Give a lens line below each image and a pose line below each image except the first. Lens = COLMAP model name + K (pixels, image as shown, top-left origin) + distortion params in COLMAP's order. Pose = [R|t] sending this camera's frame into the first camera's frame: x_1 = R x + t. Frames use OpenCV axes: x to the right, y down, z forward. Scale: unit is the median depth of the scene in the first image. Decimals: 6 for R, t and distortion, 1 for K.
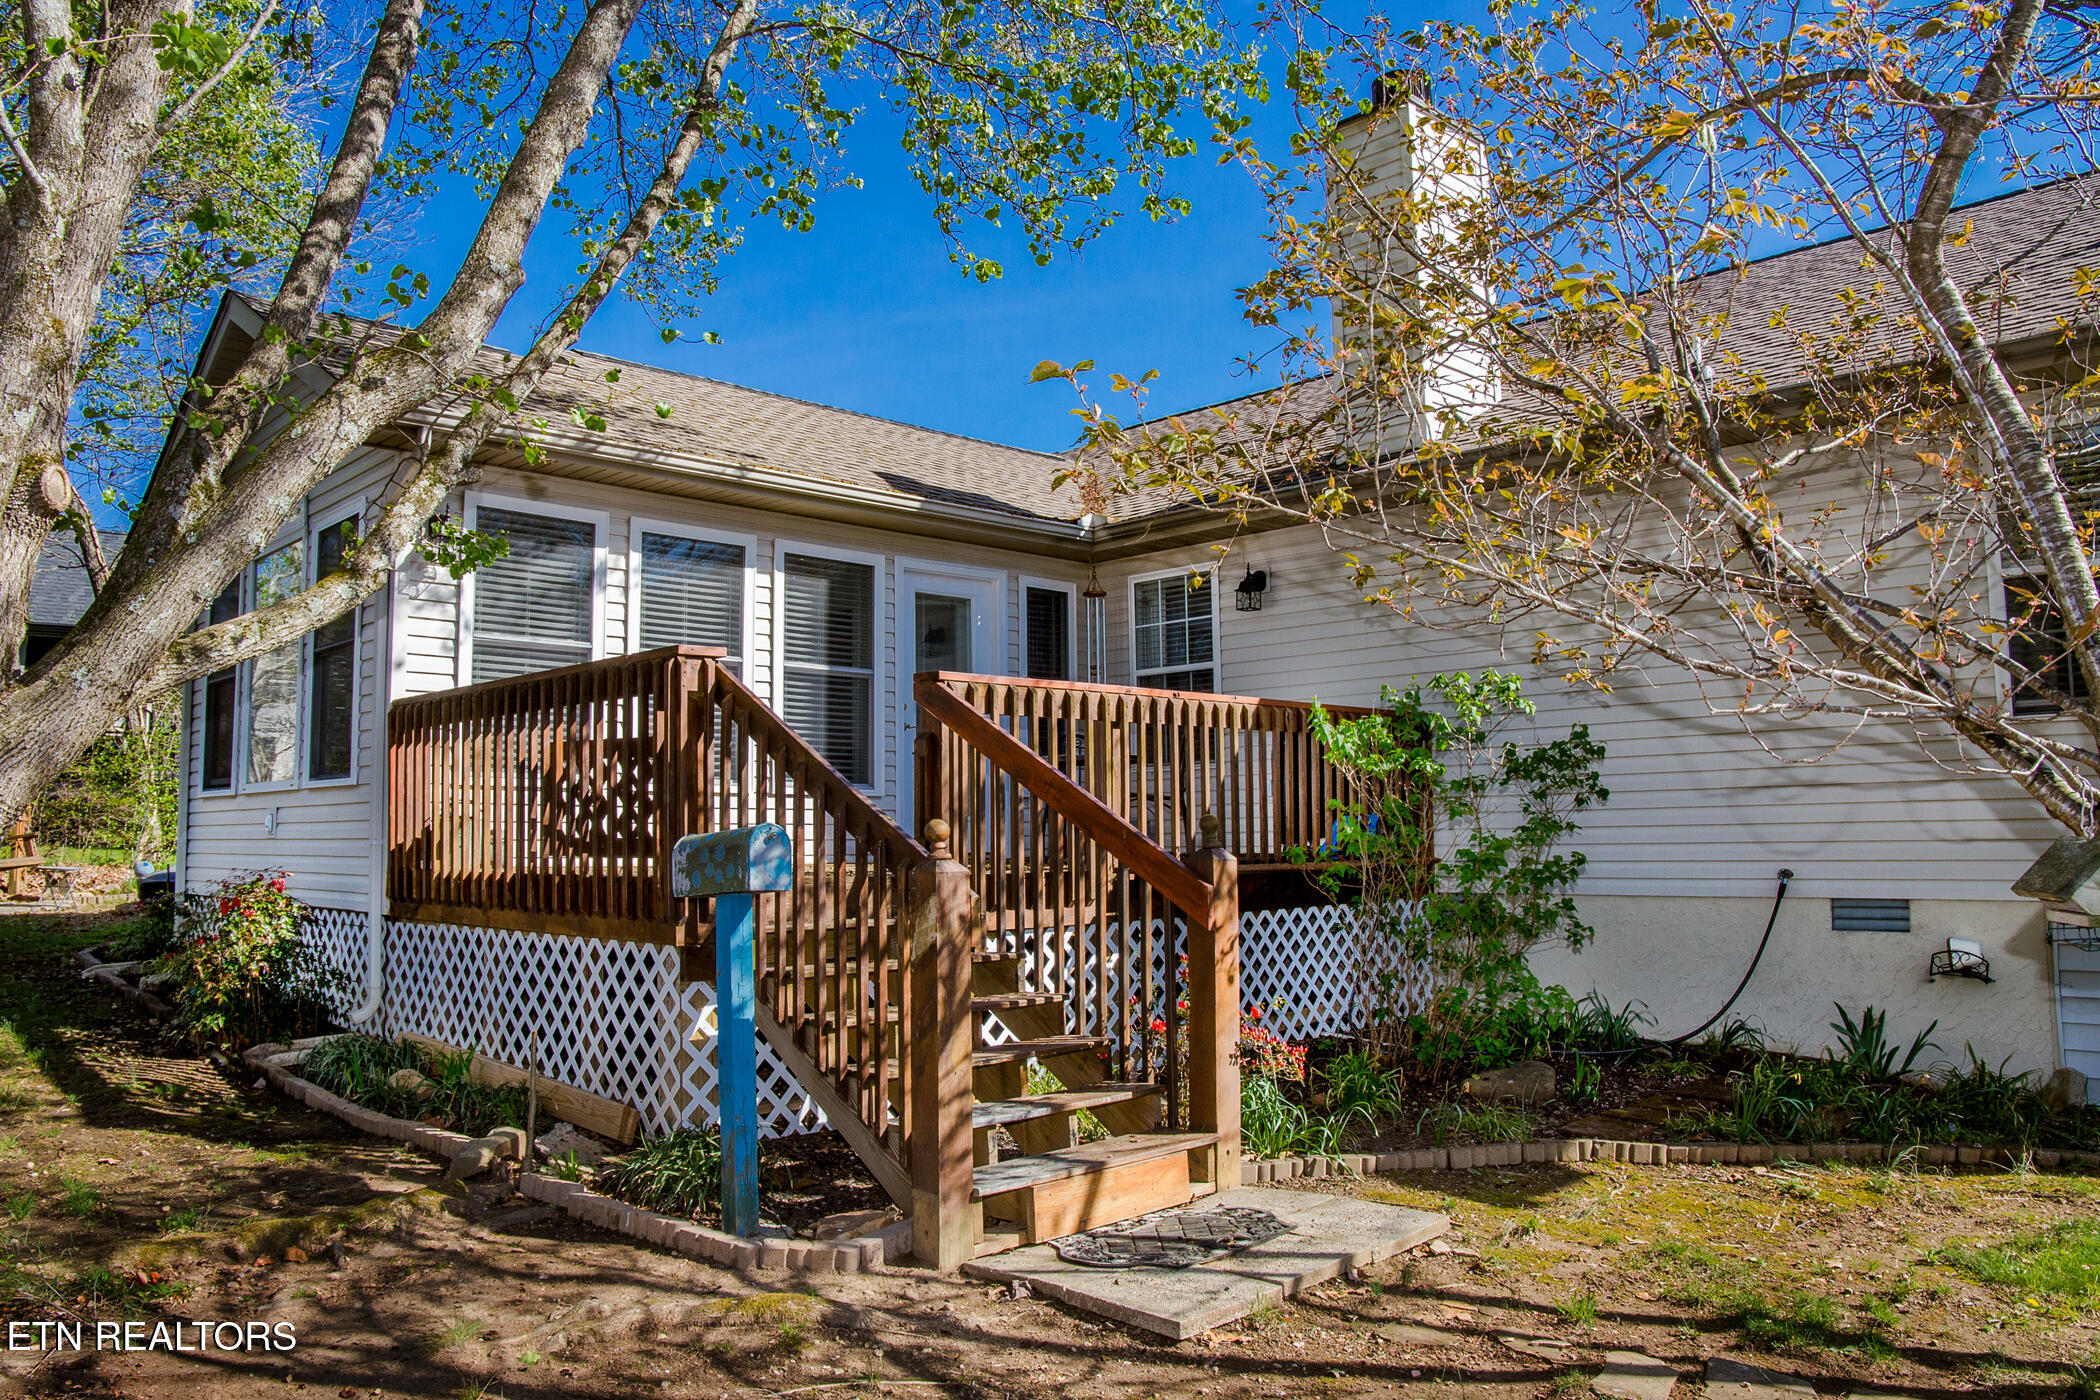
lens RADIAL K [[1491.7, 0, 1020.8], [0, 1491.7, 717.1], [0, 0, 1]] dist [-0.133694, 0.104987]
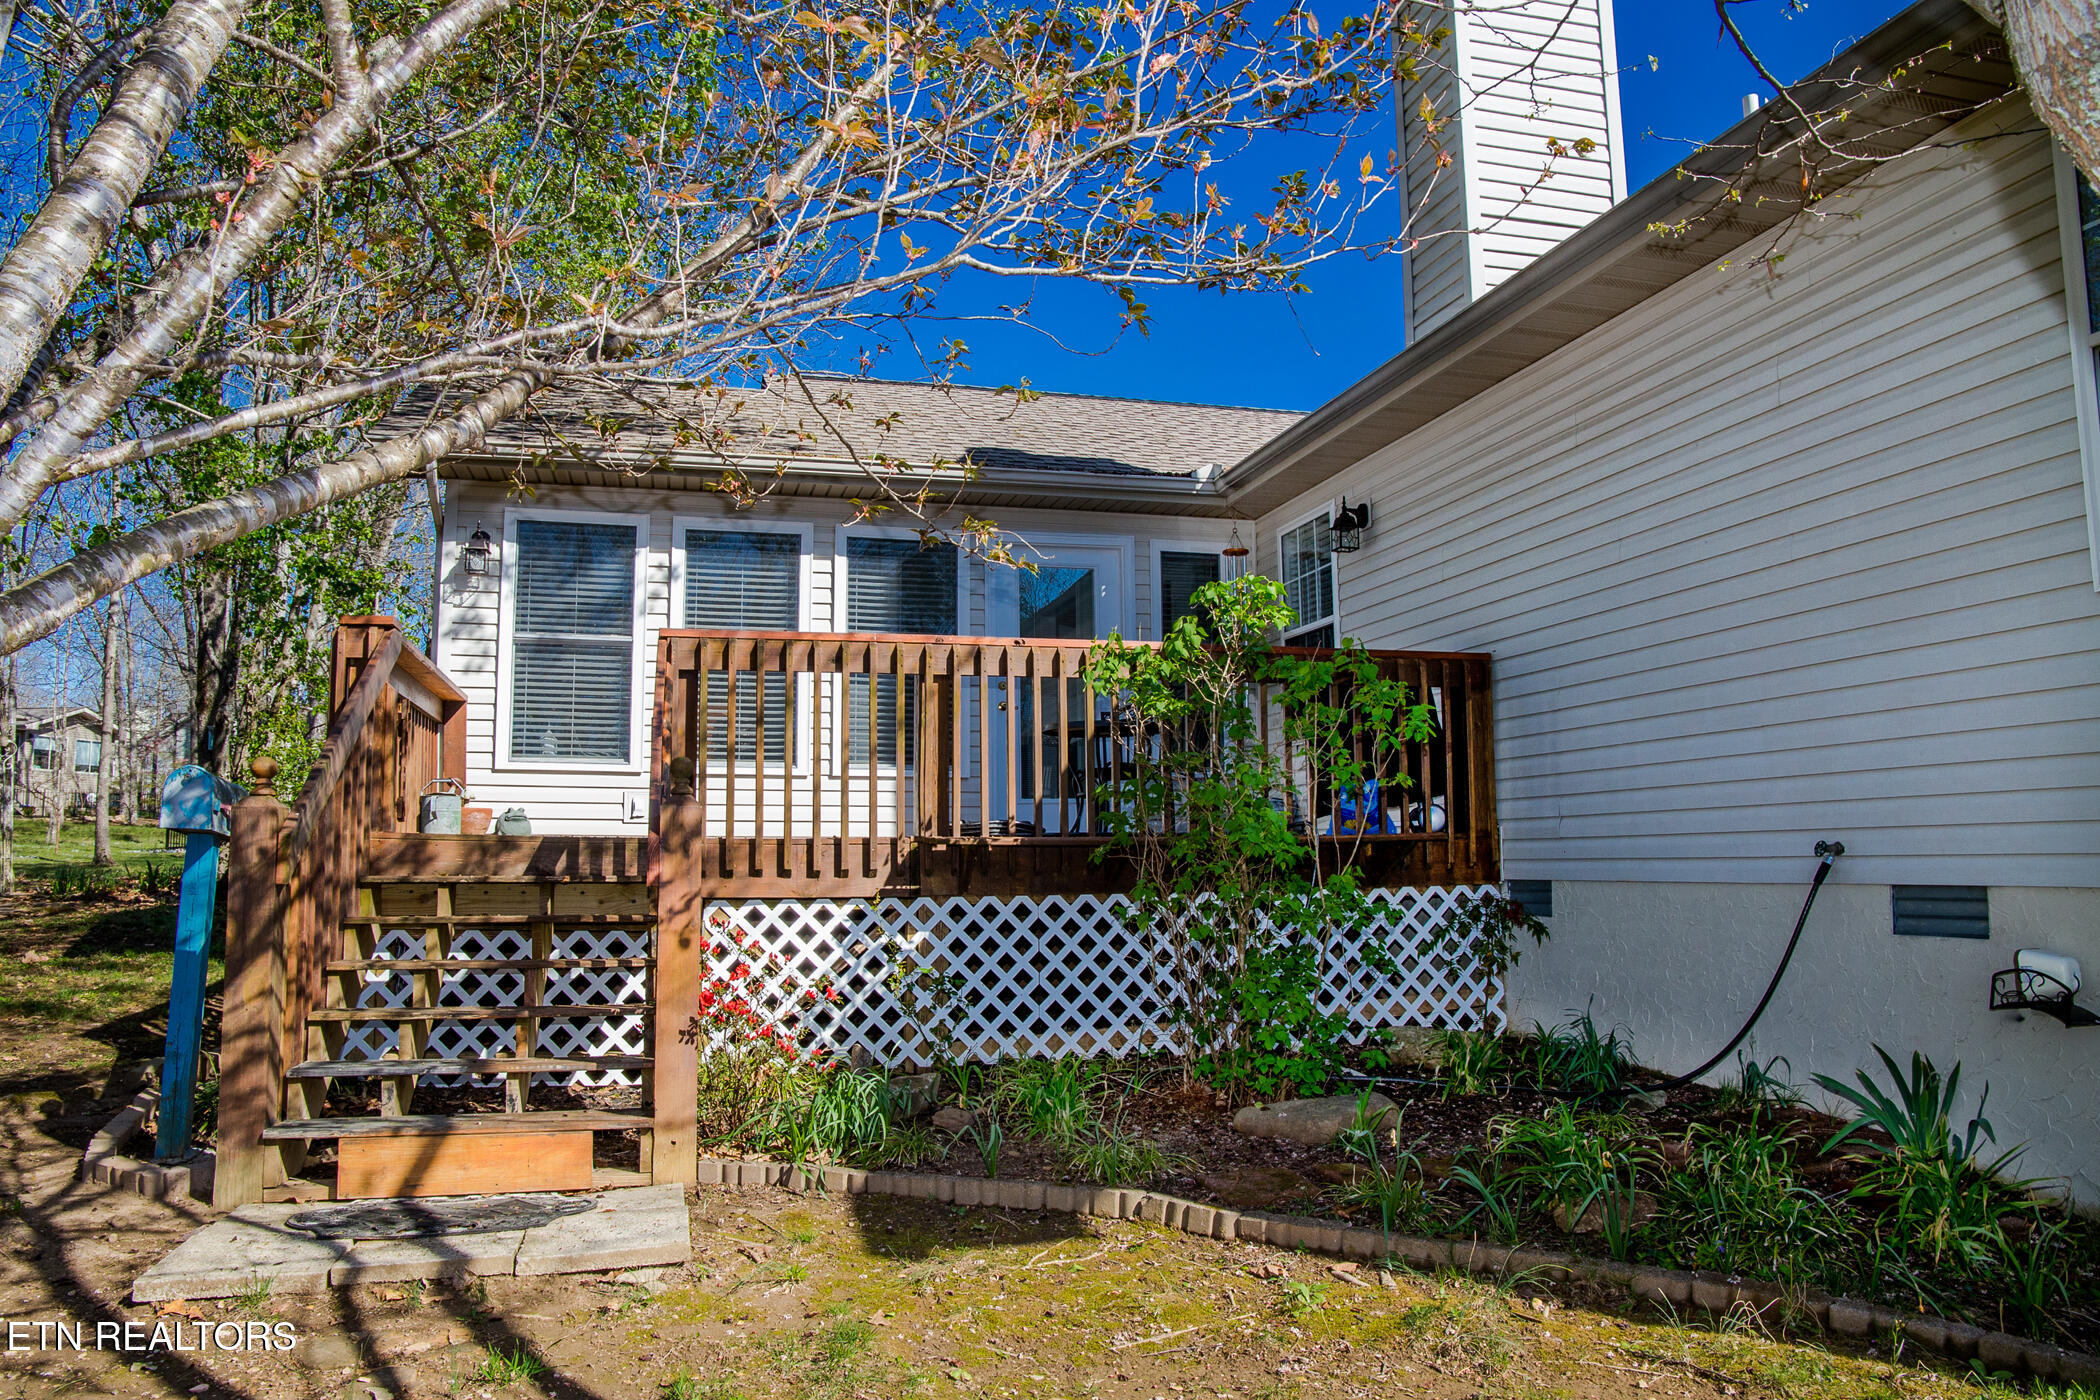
lens RADIAL K [[1465.4, 0, 1014.7], [0, 1465.4, 706.3], [0, 0, 1]] dist [-0.132025, 0.103799]
pose [[0.870141, -0.048160, -0.490445, 0.525333], [0.035710, 0.998759, -0.034718, 0.052368], [0.491508, 0.012695, 0.870781, 0.249713]]
